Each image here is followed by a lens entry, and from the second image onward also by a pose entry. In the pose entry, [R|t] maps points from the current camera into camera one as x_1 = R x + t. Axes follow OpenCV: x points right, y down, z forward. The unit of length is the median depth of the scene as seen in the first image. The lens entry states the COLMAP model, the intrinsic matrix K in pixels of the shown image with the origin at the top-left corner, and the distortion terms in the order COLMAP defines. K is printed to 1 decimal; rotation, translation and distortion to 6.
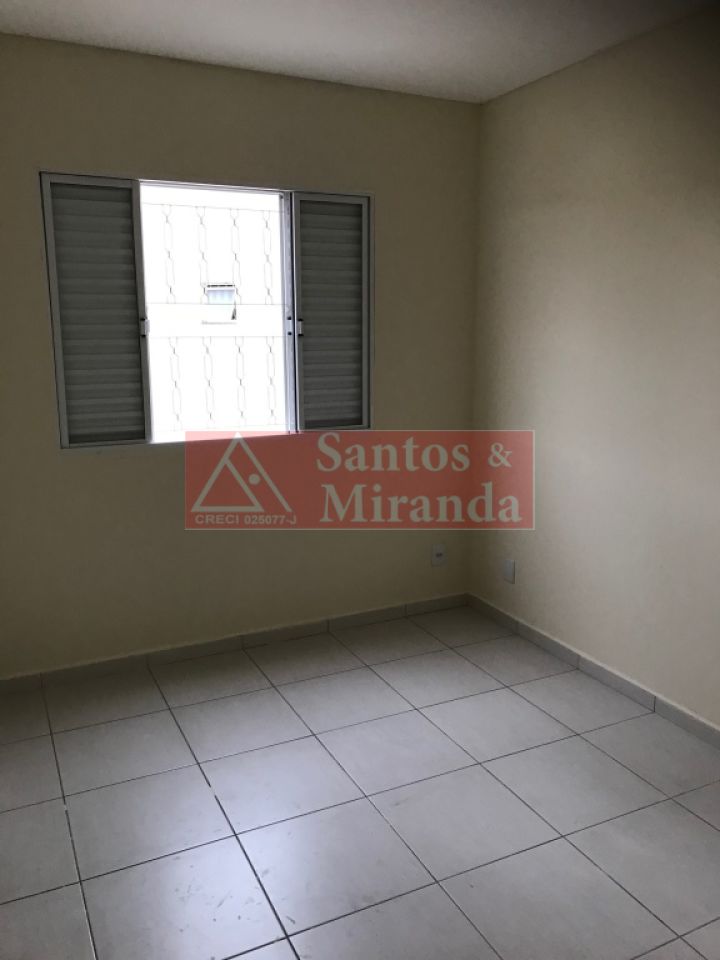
lens RADIAL K [[786.6, 0, 357.2], [0, 786.6, 481.8], [0, 0, 1]] dist [0.026419, -0.036297]
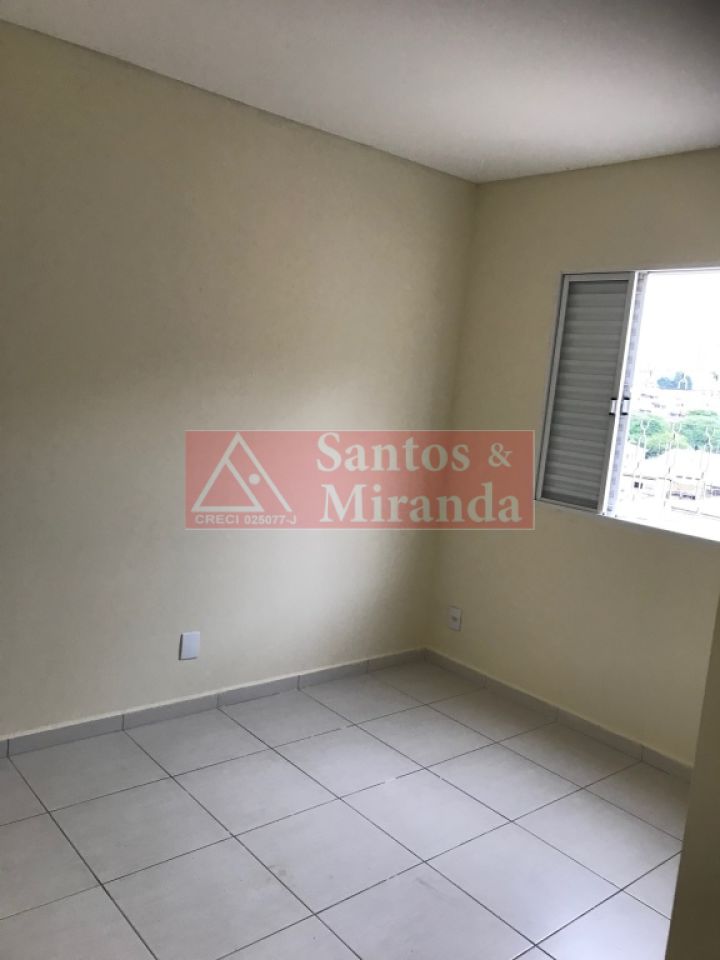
lens RADIAL K [[786.6, 0, 362.9], [0, 786.6, 477.8], [0, 0, 1]] dist [0.026419, -0.036297]
pose [[0.261856, 0.157103, -0.952234, 0.834748], [-0.284503, 0.955383, 0.079387, -0.115533], [0.922220, 0.250125, 0.294869, 0.499204]]
